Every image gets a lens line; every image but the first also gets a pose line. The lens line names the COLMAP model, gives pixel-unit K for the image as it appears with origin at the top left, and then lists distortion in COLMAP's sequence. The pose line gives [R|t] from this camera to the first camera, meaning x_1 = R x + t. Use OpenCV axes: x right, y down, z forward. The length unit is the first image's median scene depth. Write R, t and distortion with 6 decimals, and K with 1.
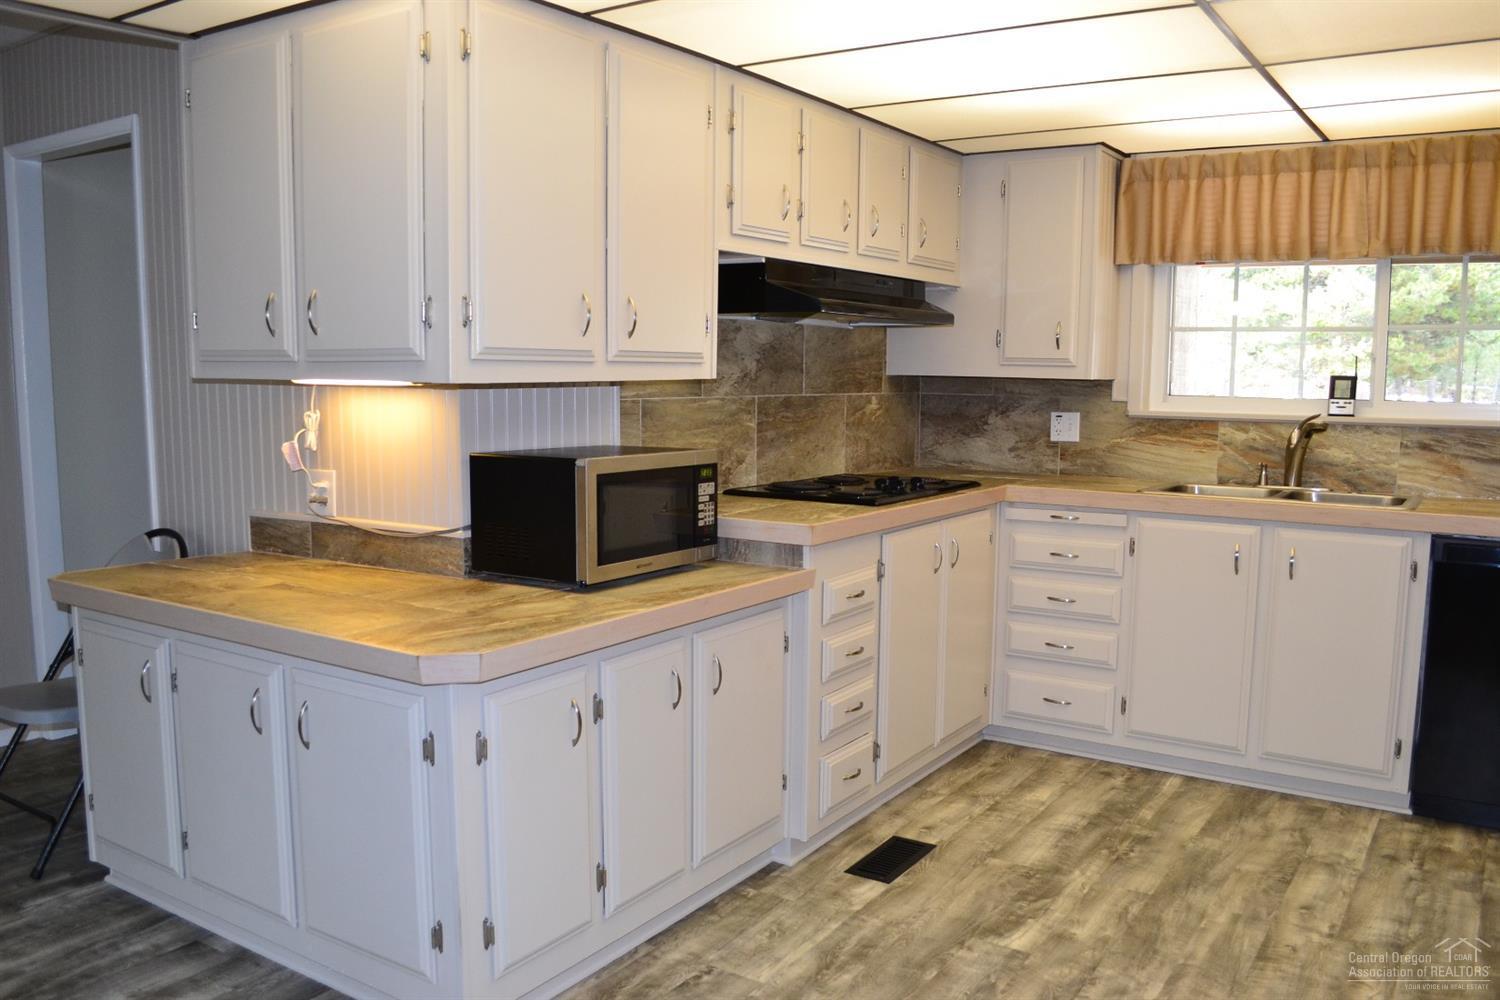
lens RADIAL K [[1208.5, 0, 750.0], [0, 1208.5, 500.0], [0, 0, 1]] dist [-0.090743, -0.003088]
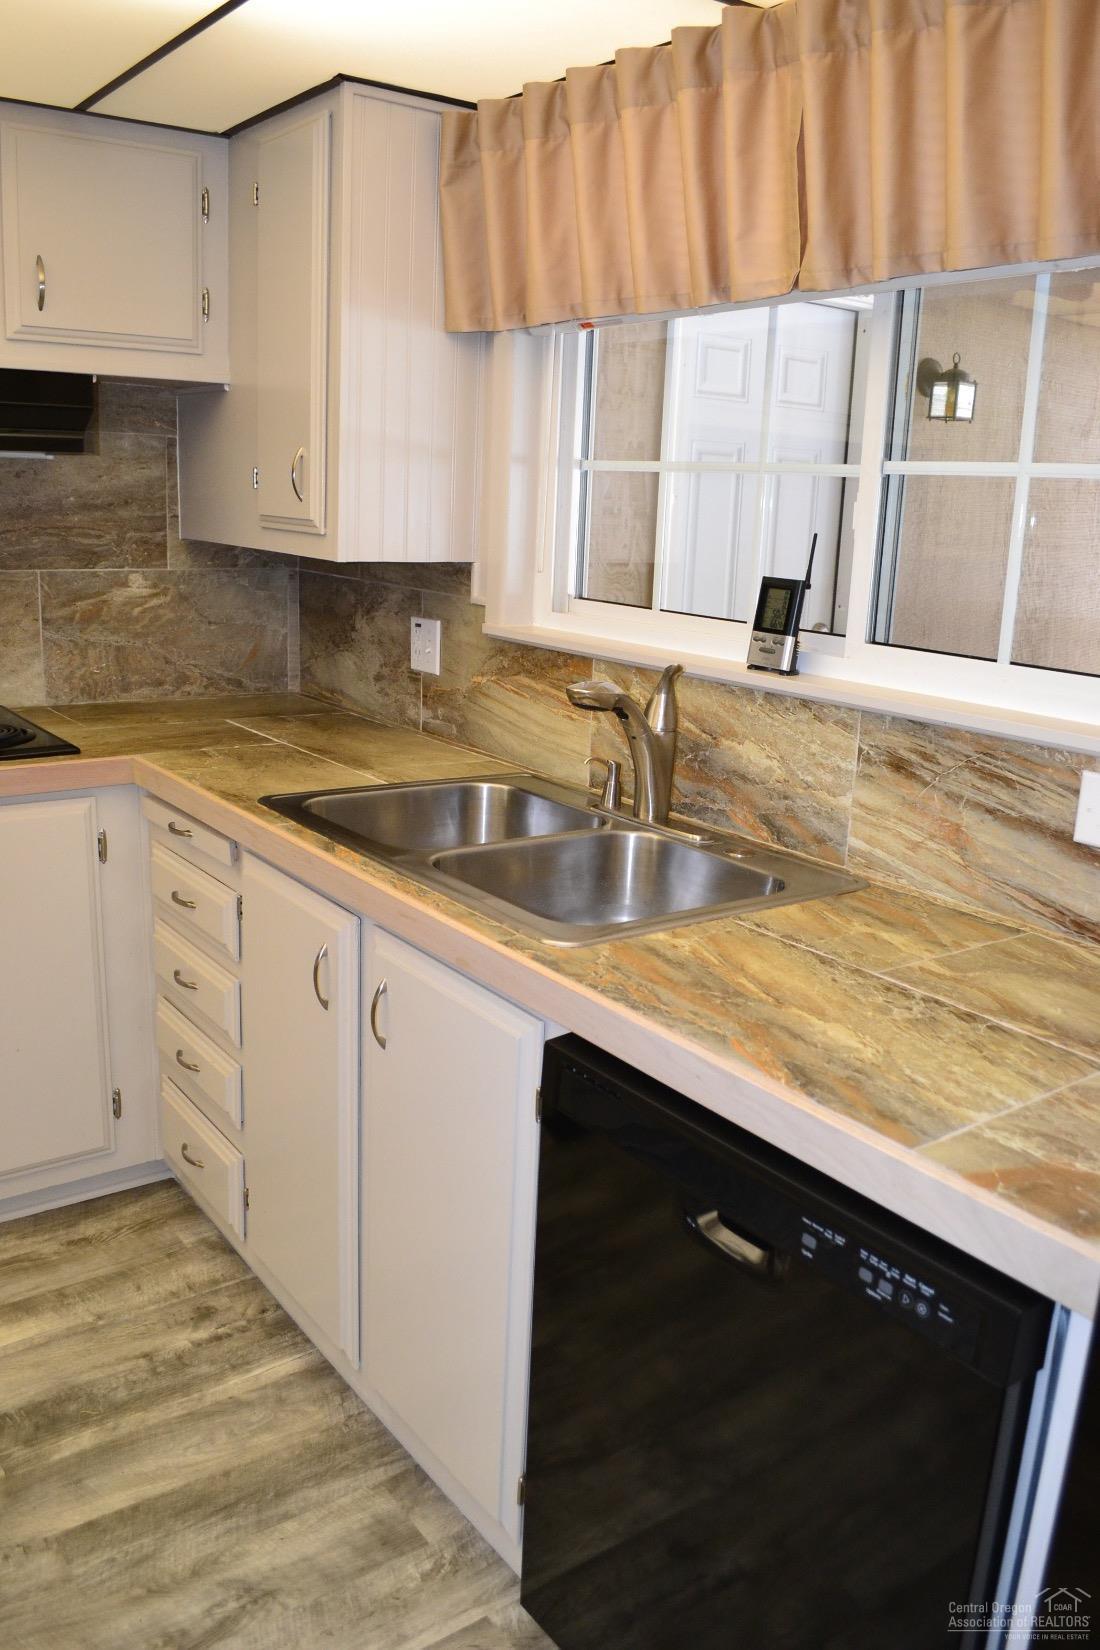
lens RADIAL K [[1329.3, 0, 550.0], [0, 1329.3, 825.0], [0, 0, 1]] dist [-0.090743, -0.003088]
pose [[0.942898, 0.110692, -0.314150, 0.588392], [-0.069872, 0.987912, 0.138379, -0.077495], [0.325670, -0.108527, 0.939234, 0.508458]]
